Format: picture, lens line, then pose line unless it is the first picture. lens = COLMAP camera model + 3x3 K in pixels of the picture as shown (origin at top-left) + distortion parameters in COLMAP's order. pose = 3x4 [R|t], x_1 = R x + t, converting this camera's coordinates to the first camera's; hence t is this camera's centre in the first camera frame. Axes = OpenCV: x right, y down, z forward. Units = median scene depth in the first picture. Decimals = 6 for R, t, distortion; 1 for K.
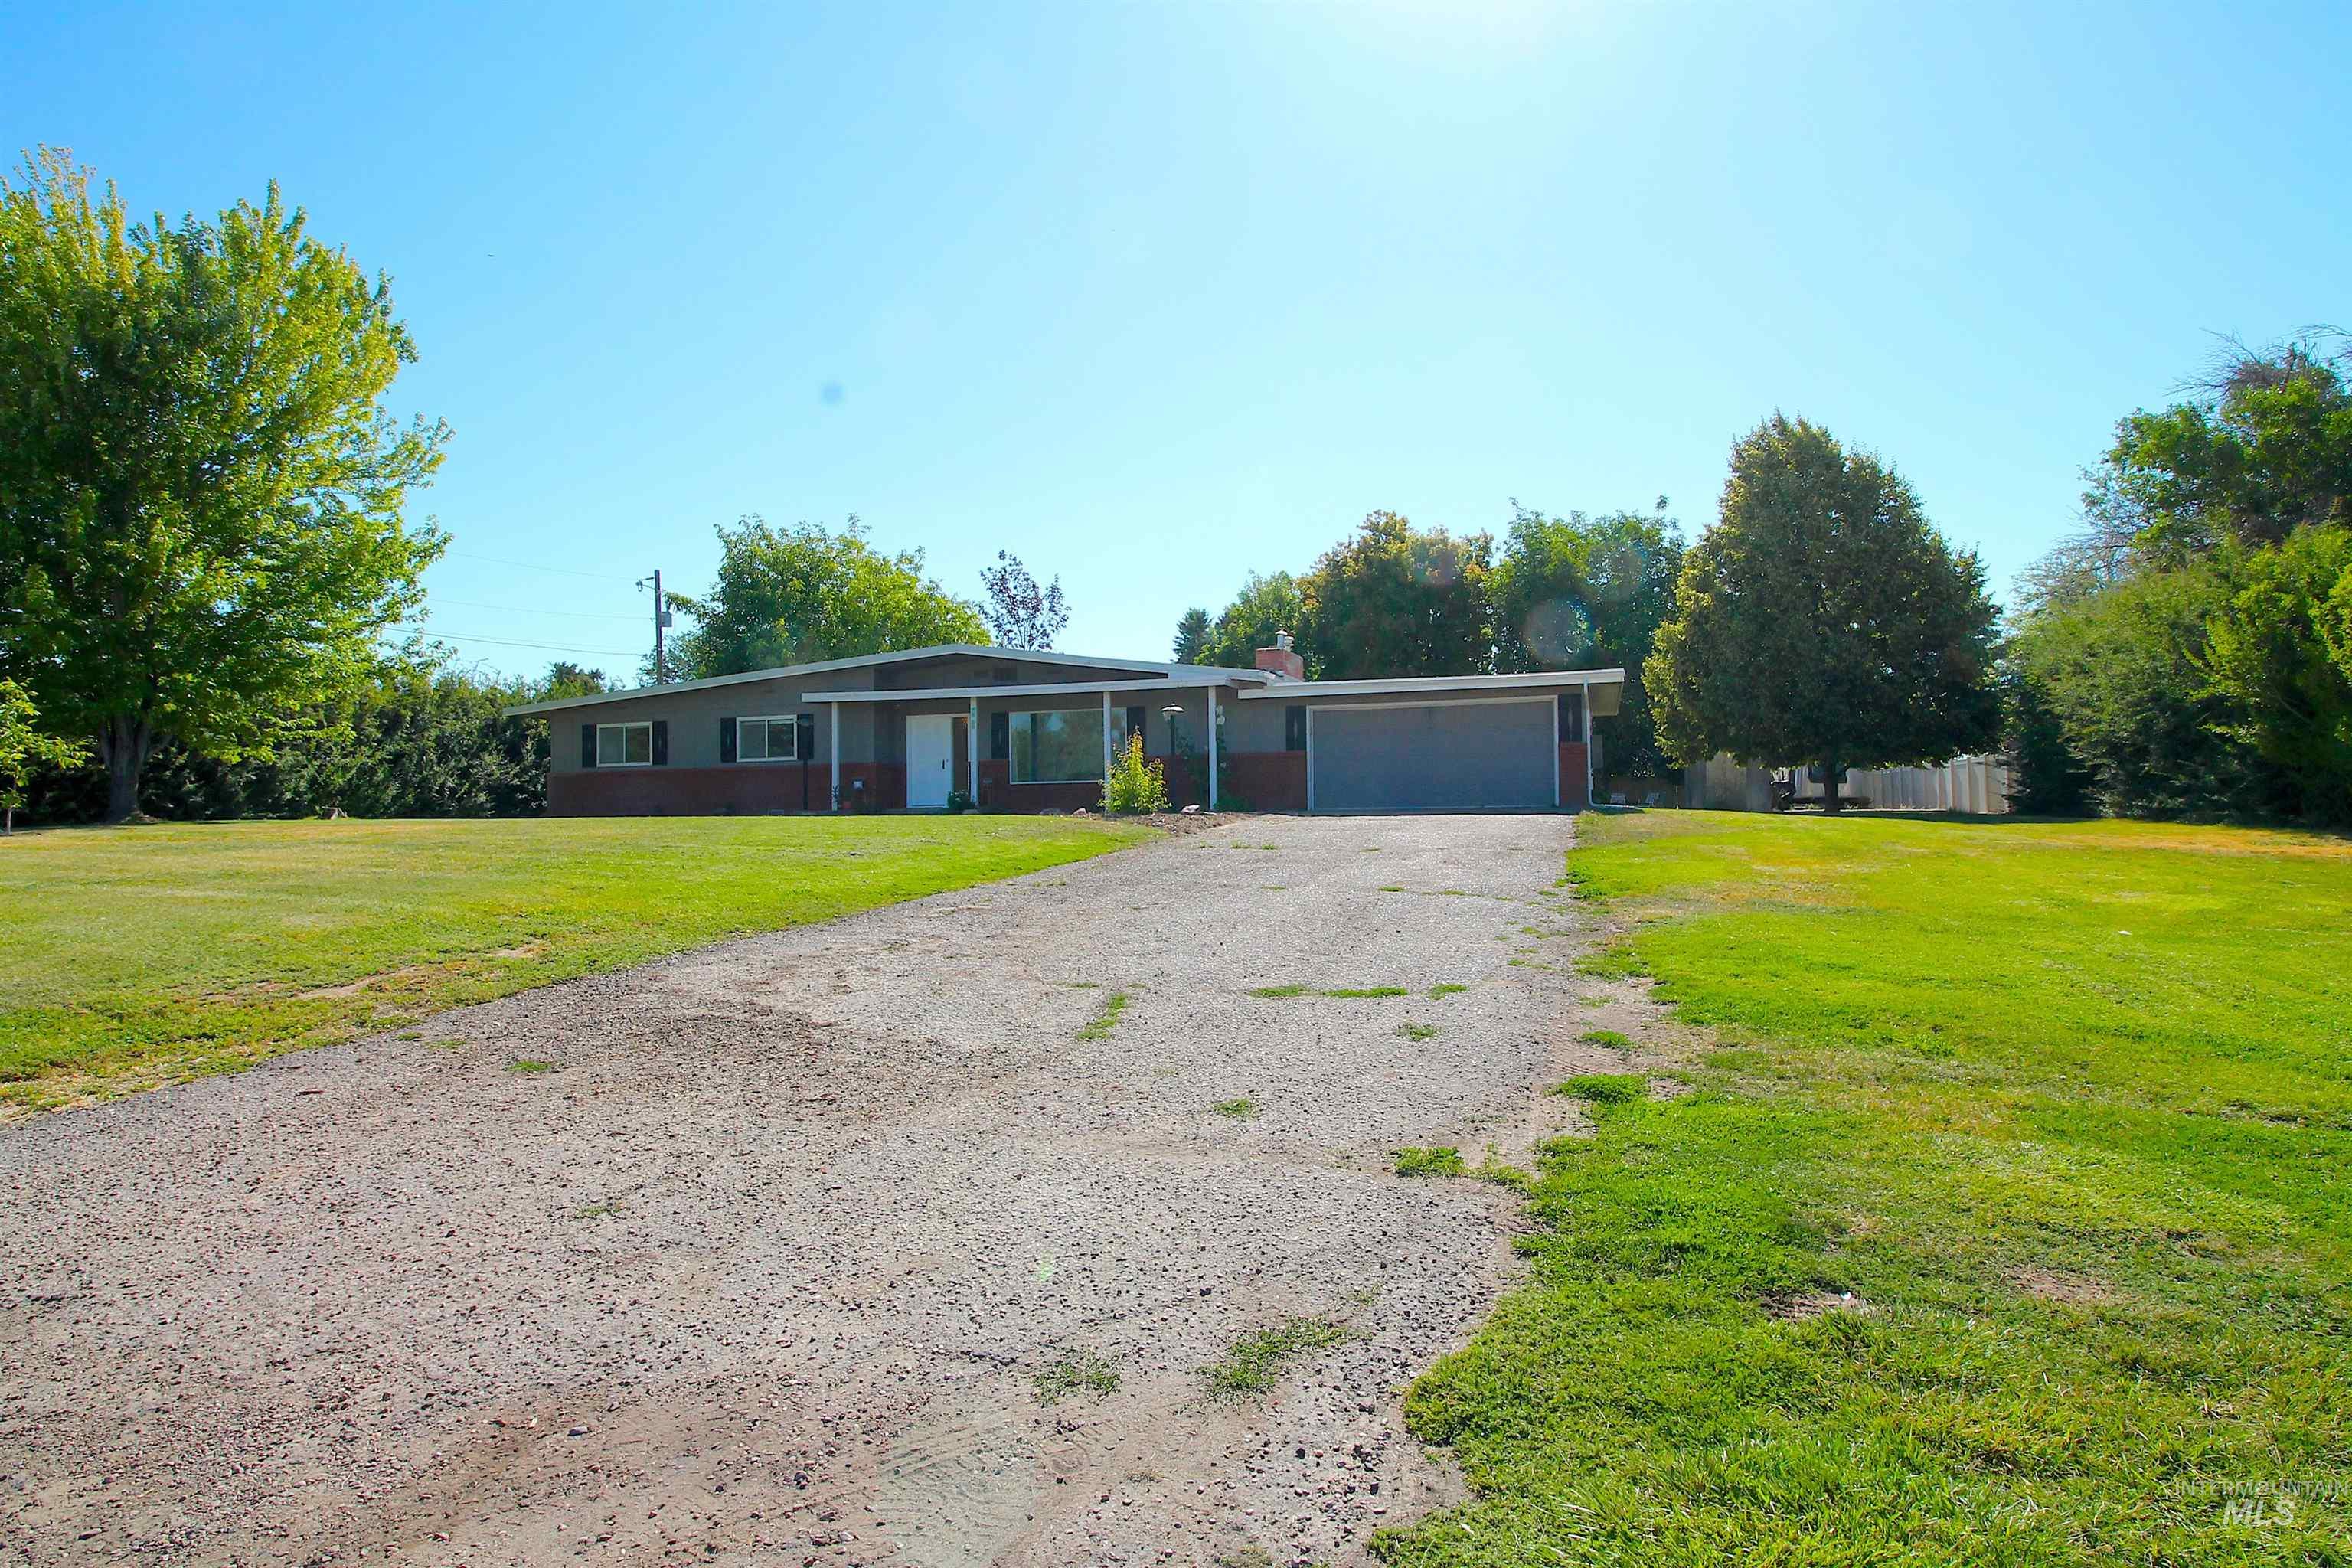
lens RADIAL K [[1297.3, 0, 1174.3], [0, 1297.3, 791.8], [0, 0, 1]] dist [0.001576, 0.000094]
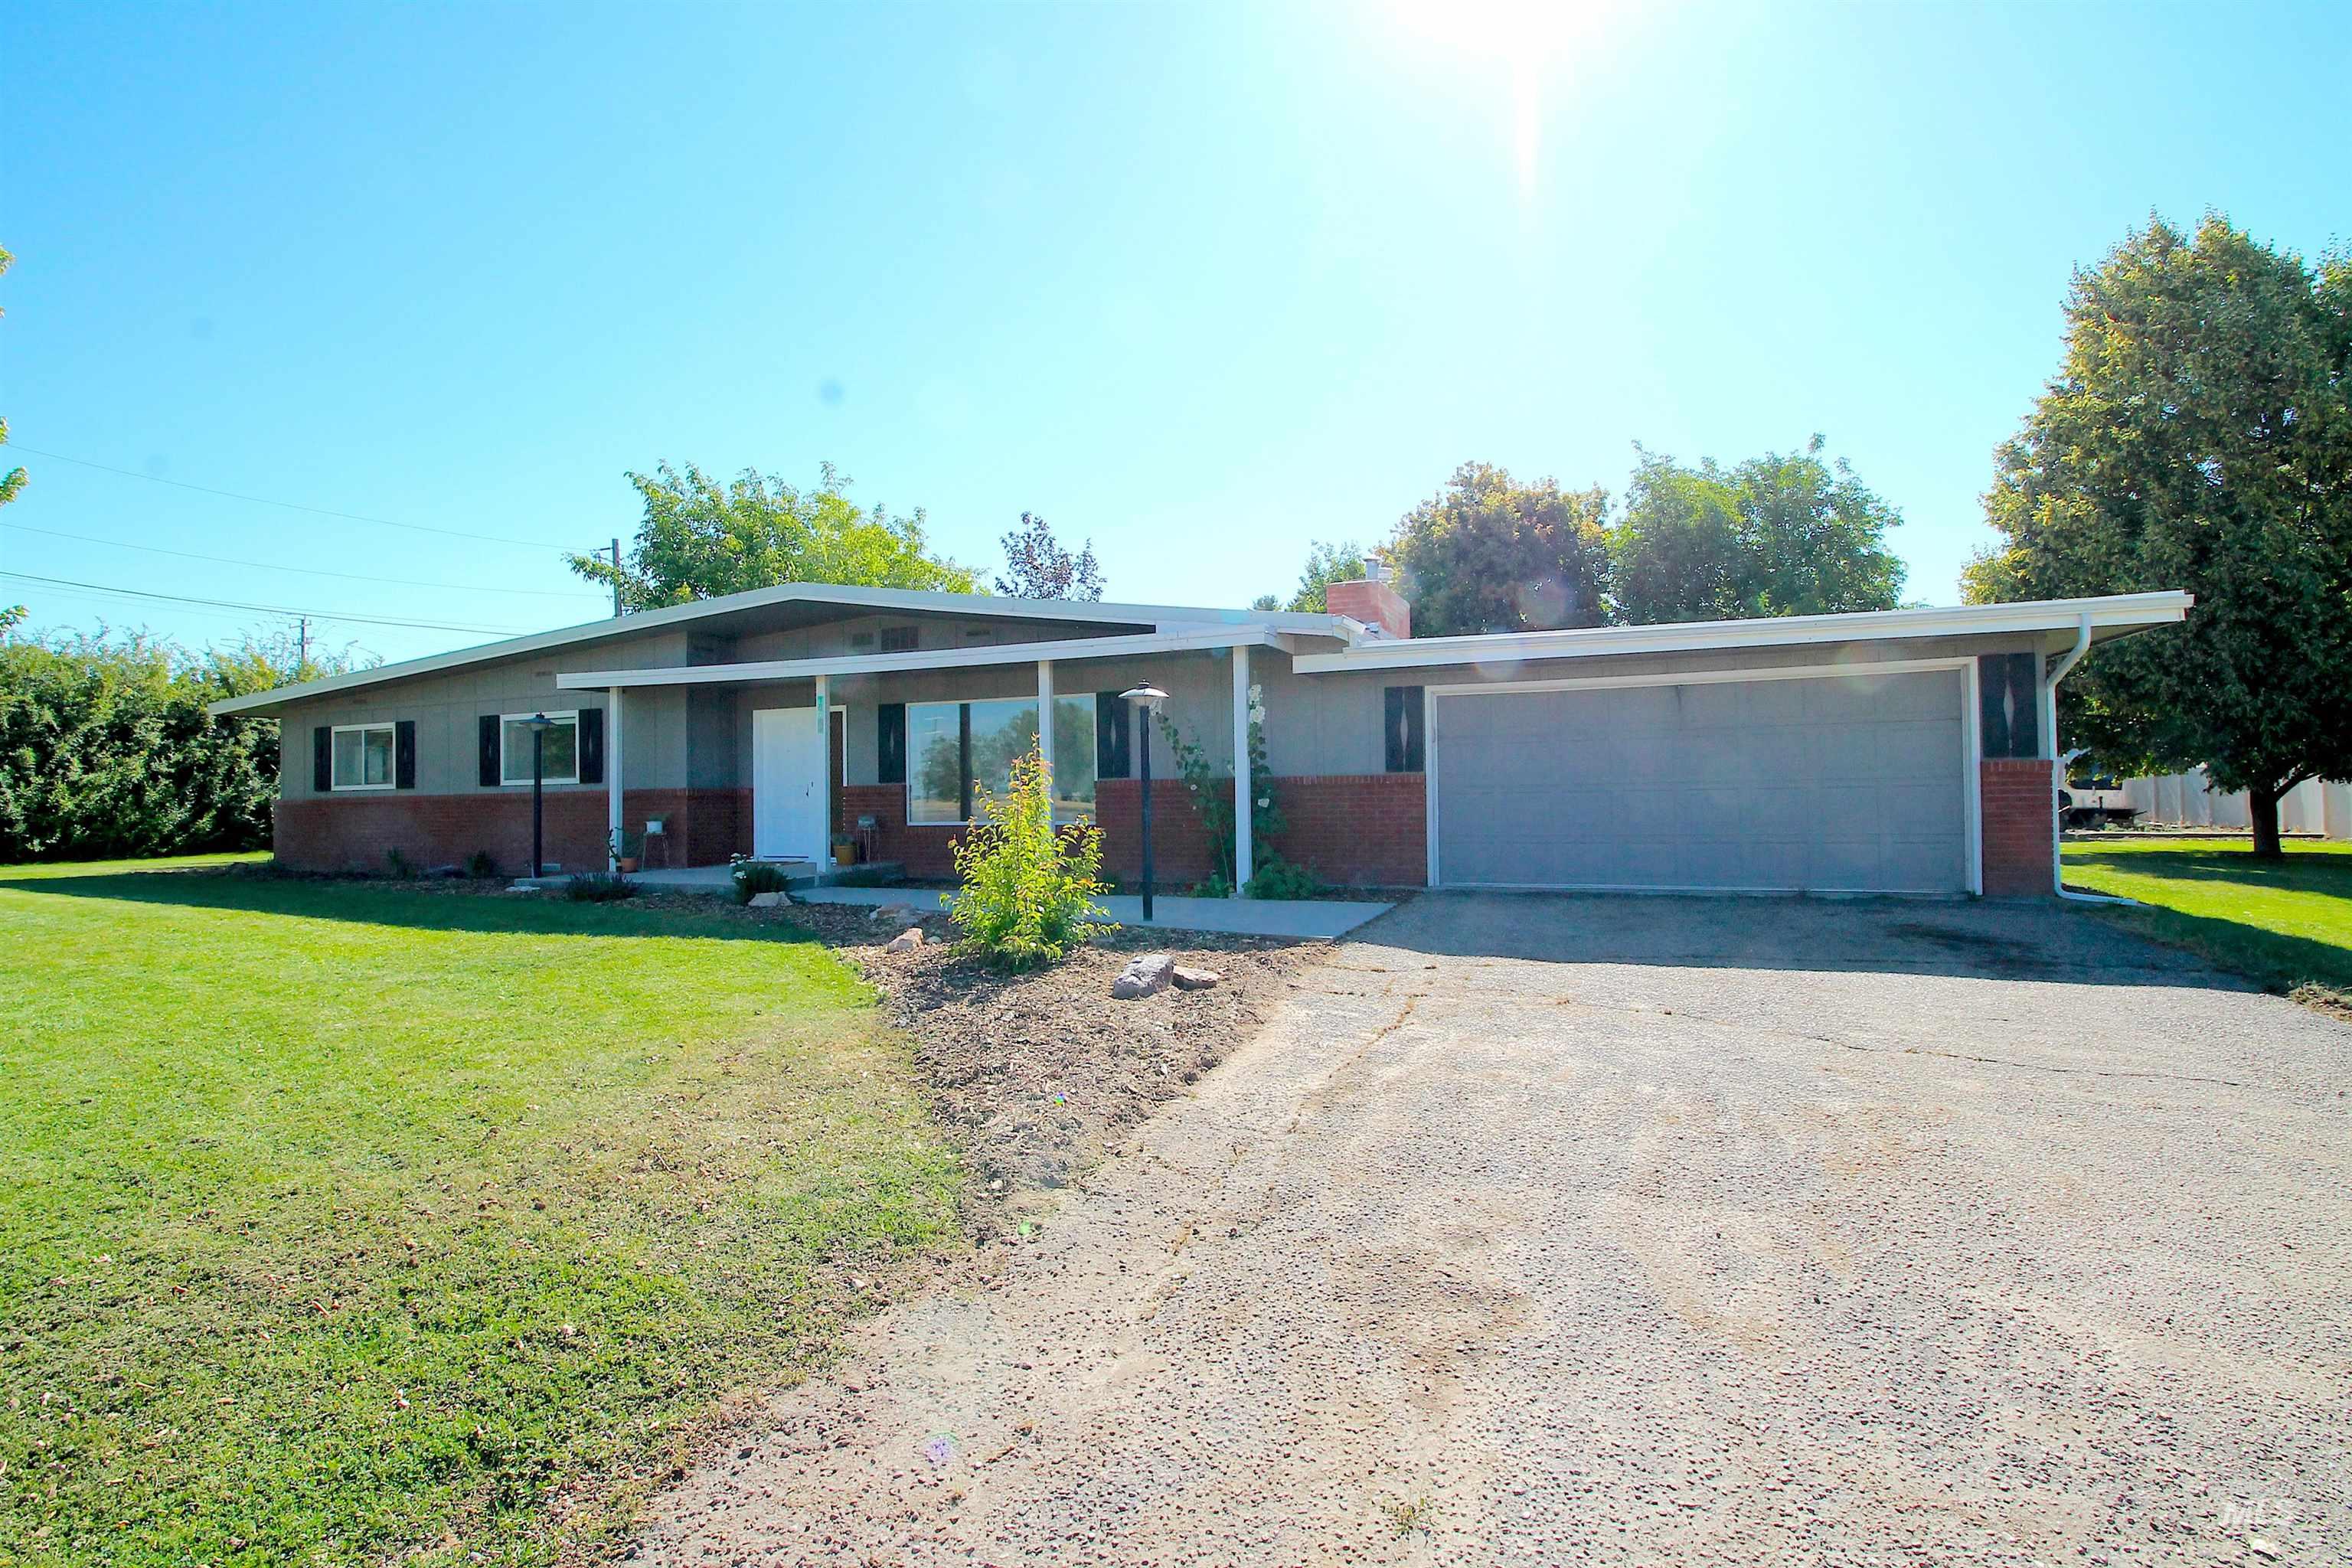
lens RADIAL K [[1095.9, 0, 1178.0], [0, 1095.9, 781.9], [0, 0, 1]] dist [-0.014066, -0.005817]
pose [[0.997373, -0.002809, -0.072384, 0.025582], [0.003595, 0.999936, 0.010733, -0.024099], [0.072349, -0.010965, 0.997319, 0.407924]]
